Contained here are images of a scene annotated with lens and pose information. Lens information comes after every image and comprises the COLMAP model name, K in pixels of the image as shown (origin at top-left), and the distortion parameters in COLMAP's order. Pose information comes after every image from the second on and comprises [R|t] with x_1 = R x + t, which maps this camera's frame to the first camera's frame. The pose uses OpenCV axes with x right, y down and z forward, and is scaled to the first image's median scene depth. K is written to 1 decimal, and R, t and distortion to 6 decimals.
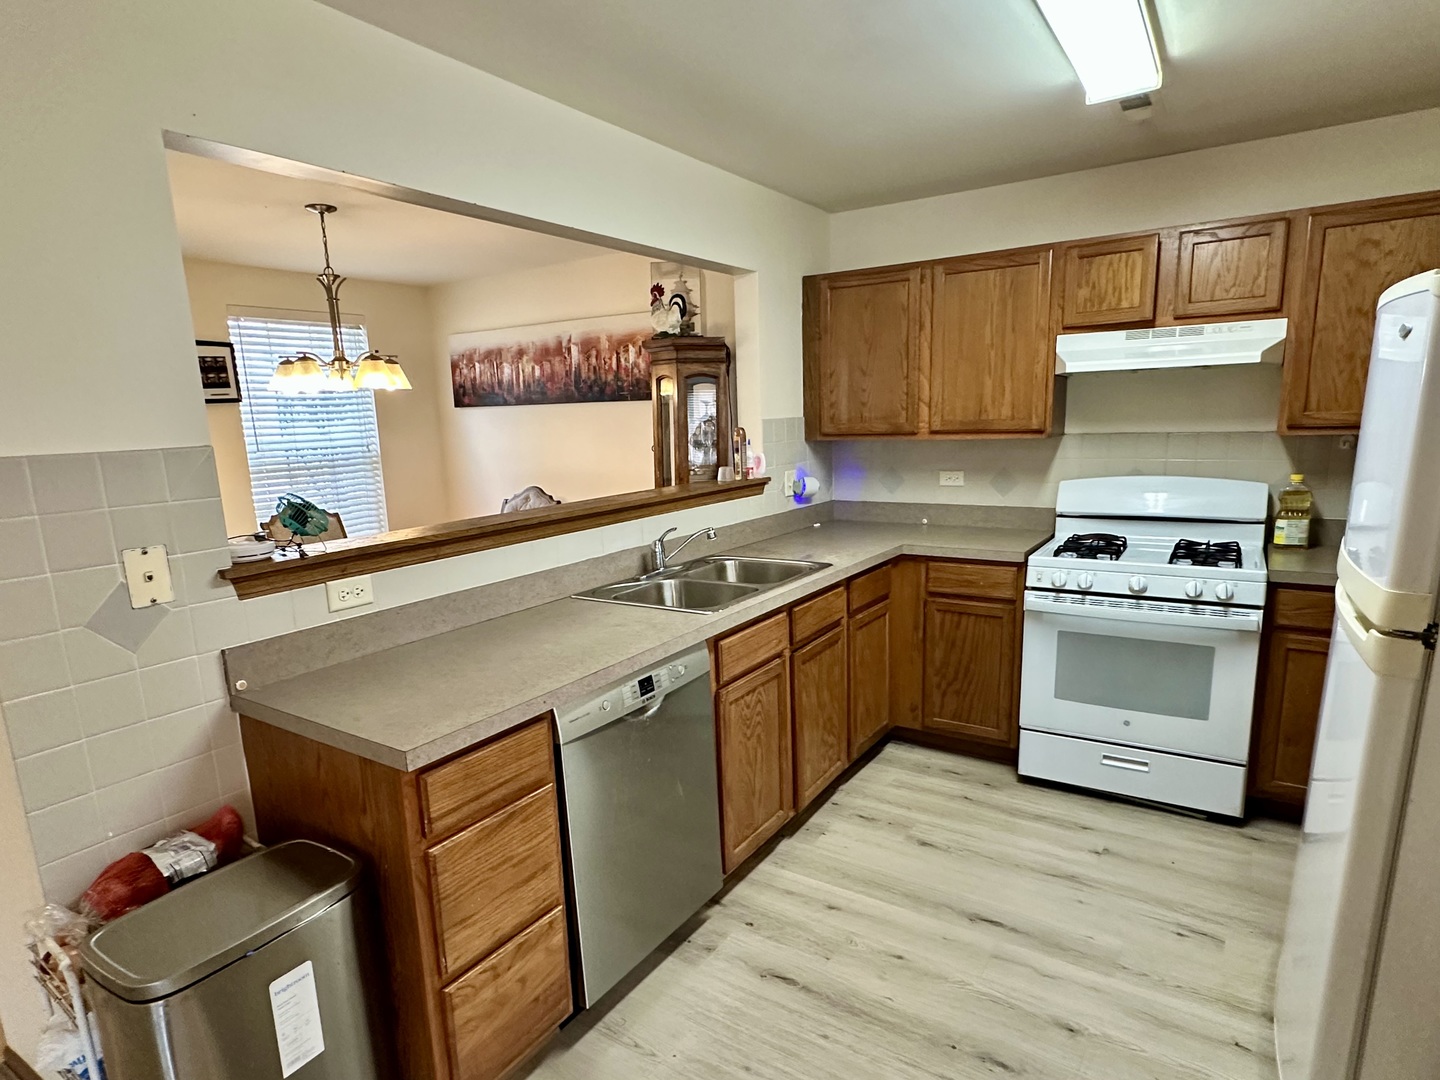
lens RADIAL K [[804.1, 0, 722.1], [0, 804.1, 568.4], [0, 0, 1]] dist [-0.001738, 0.001297]
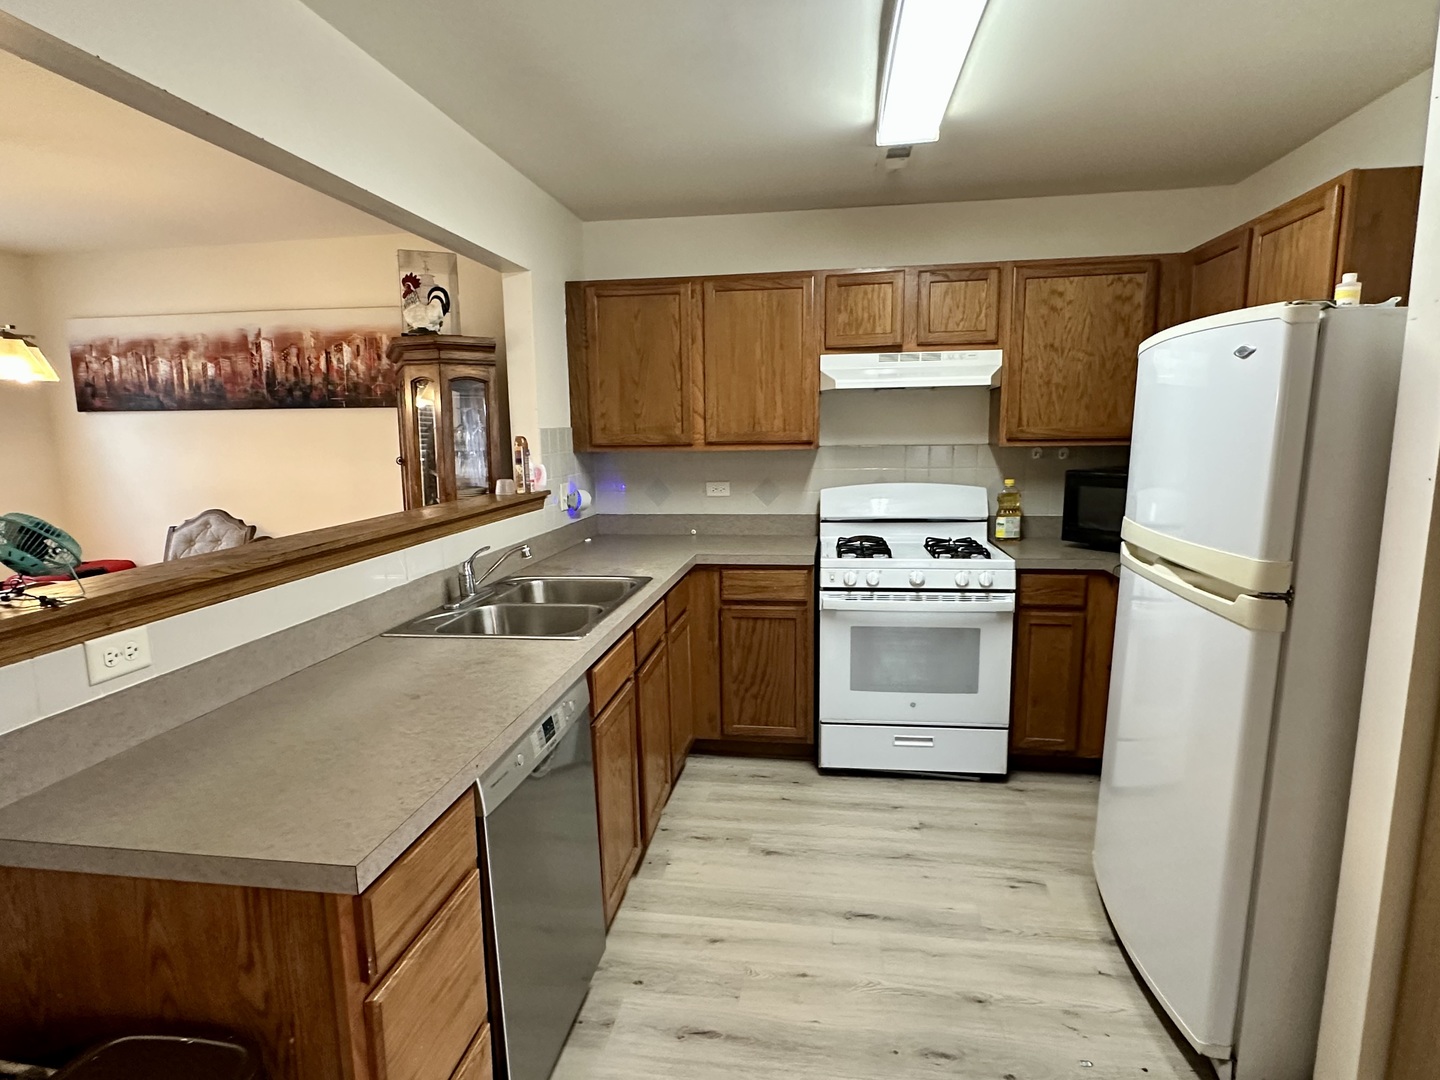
lens RADIAL K [[795.0, 0, 718.4], [0, 795.0, 549.7], [0, 0, 1]] dist [-0.001624, 0.000729]
pose [[0.909155, -0.046814, 0.413818, -0.172506], [0.066278, 0.997262, -0.032796, -0.001880], [-0.411150, 0.057243, 0.909769, 0.100306]]
